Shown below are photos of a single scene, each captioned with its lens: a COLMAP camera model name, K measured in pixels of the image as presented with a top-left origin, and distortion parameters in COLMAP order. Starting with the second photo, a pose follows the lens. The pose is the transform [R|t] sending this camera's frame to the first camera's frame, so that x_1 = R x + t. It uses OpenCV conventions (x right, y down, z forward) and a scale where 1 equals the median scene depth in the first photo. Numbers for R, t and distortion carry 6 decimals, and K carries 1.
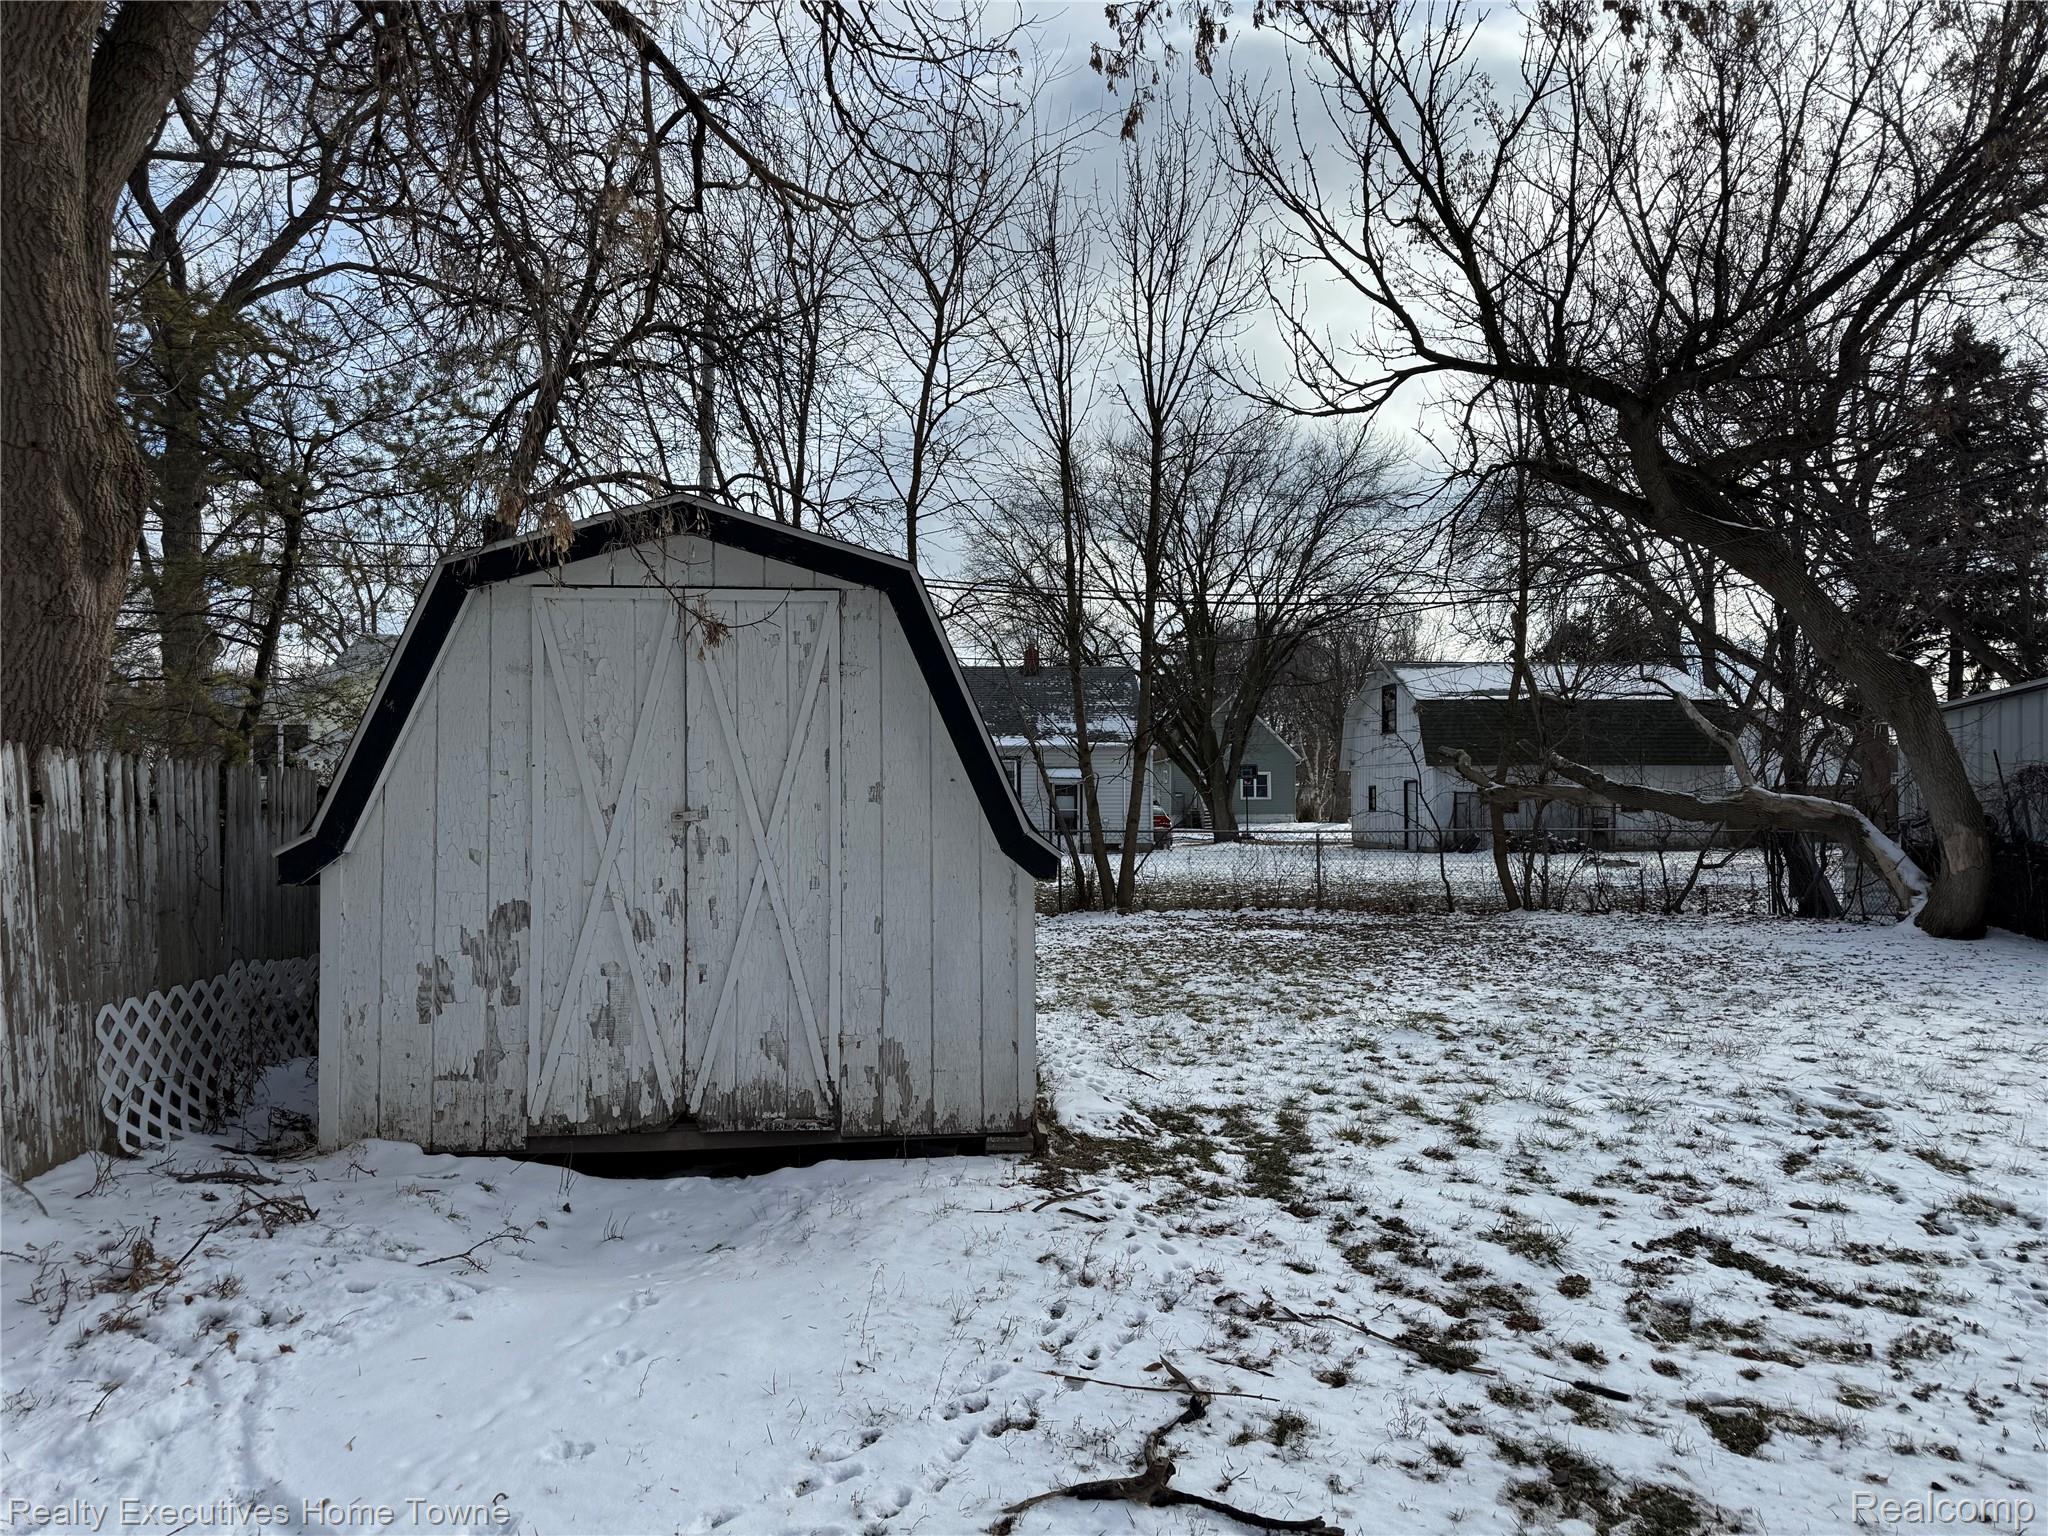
lens RADIAL K [[1447.1, 0, 1024.0], [0, 1447.1, 768.0], [0, 0, 1]] dist [0.001764, -0.003508]
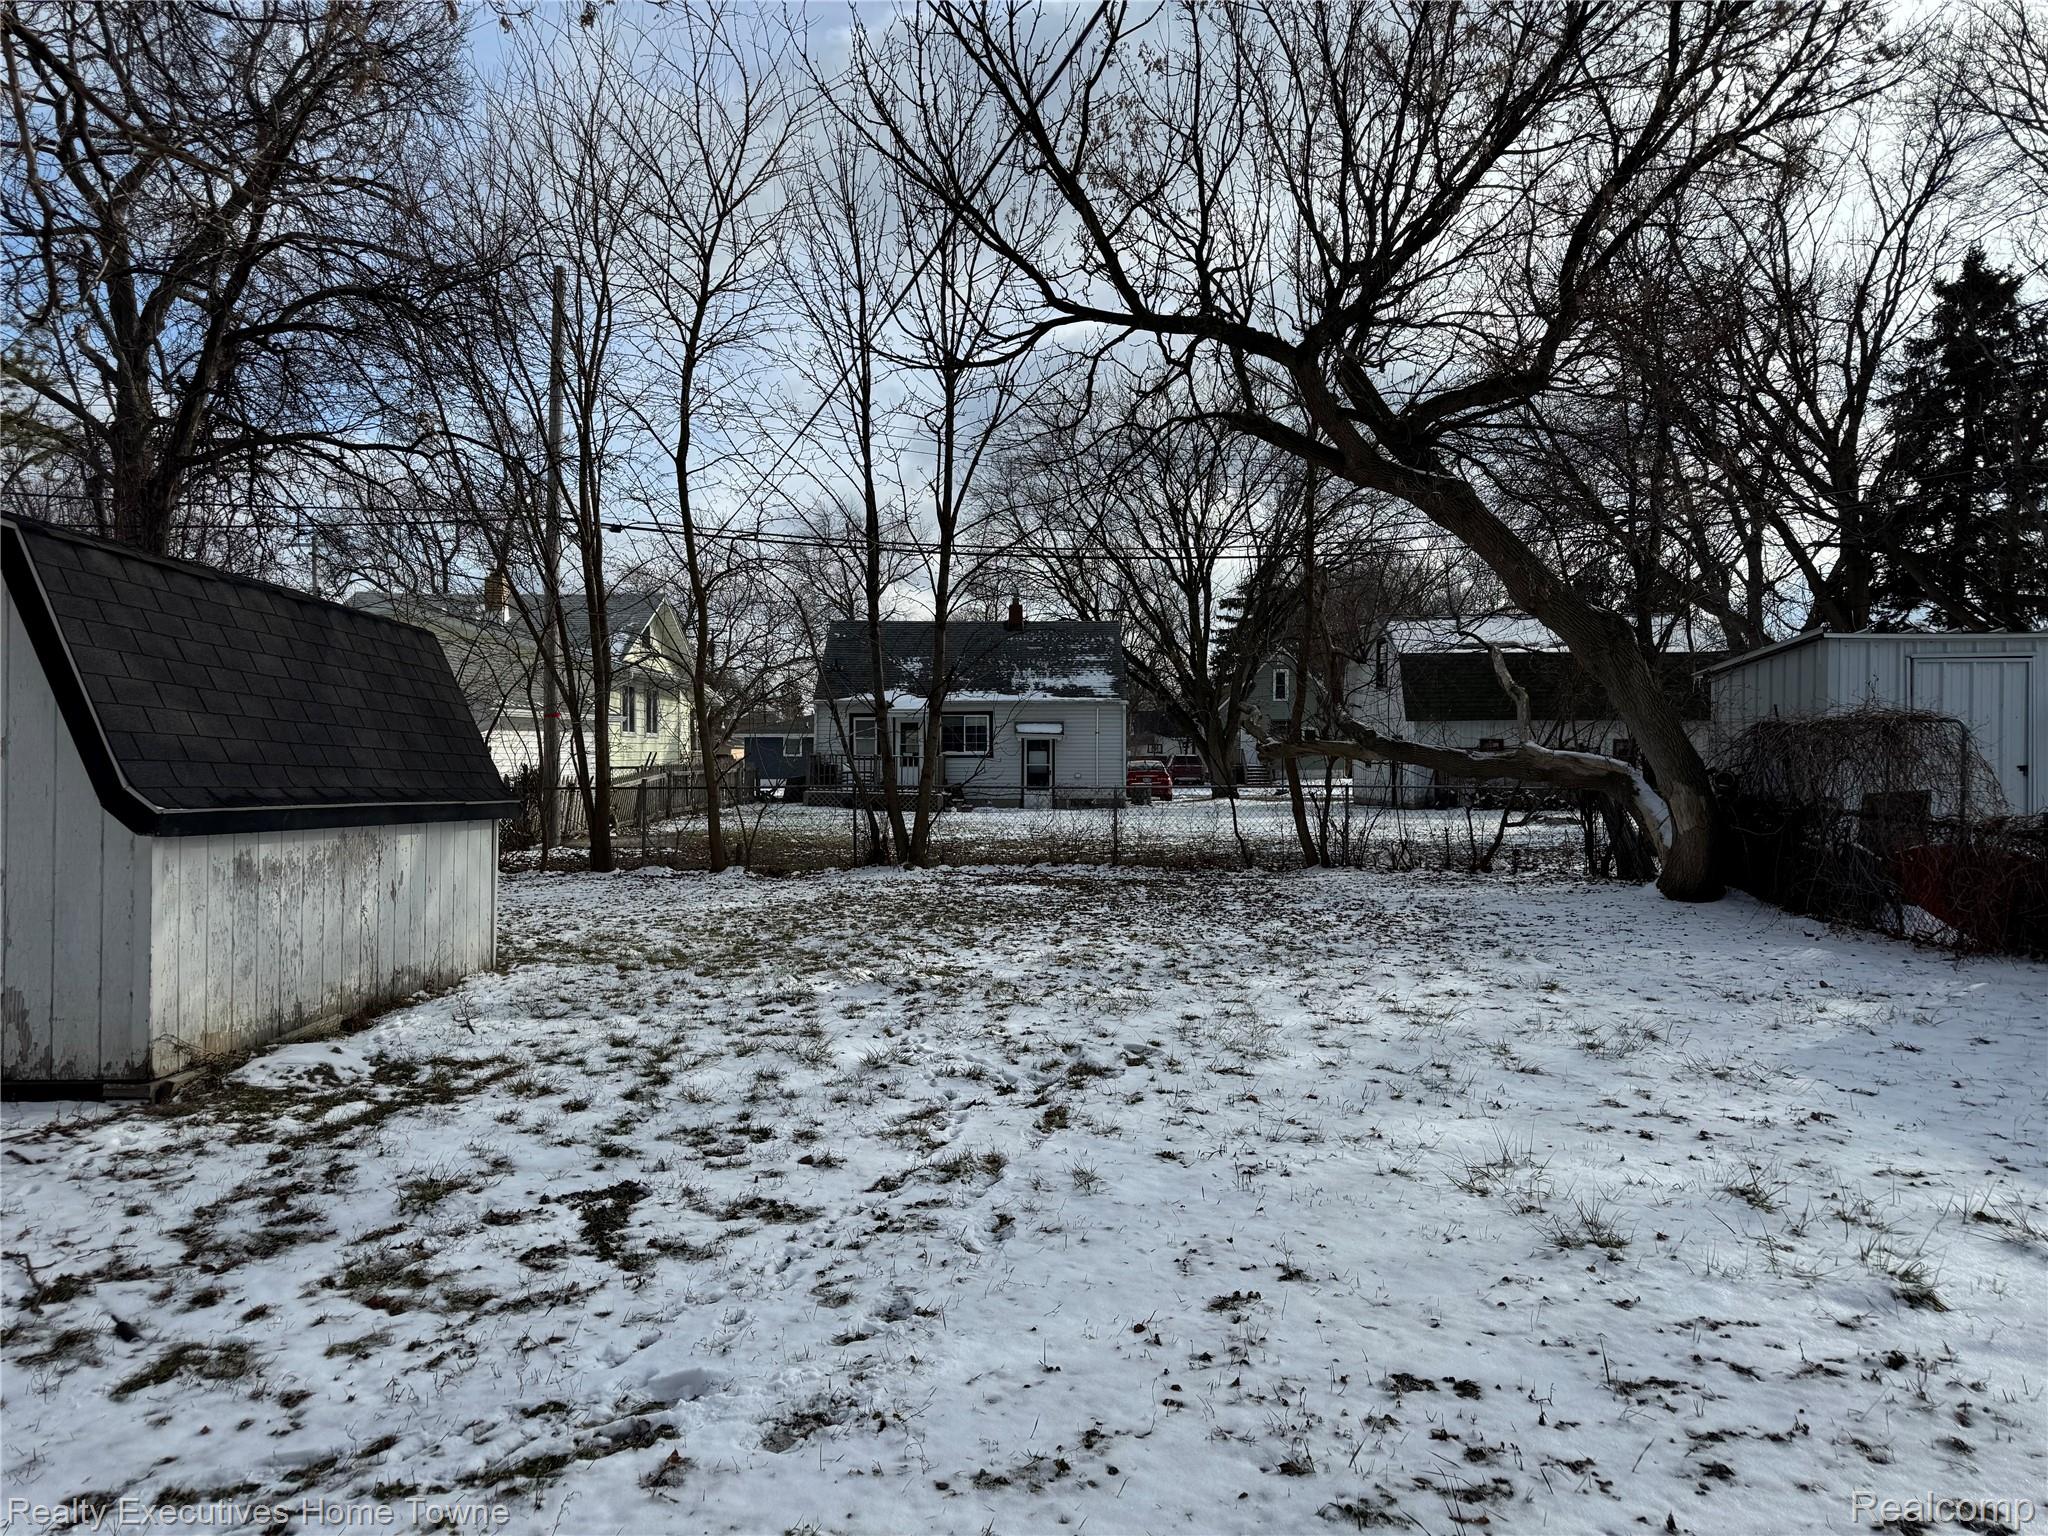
lens RADIAL K [[1438.0, 0, 1024.0], [0, 1438.0, 768.0], [0, 0, 1]] dist [0.000485, -0.000417]
pose [[0.997982, 0.002556, -0.063443, 0.832616], [-0.000554, 0.999502, 0.031551, -0.003960], [0.063492, -0.031452, 0.997487, 0.021584]]
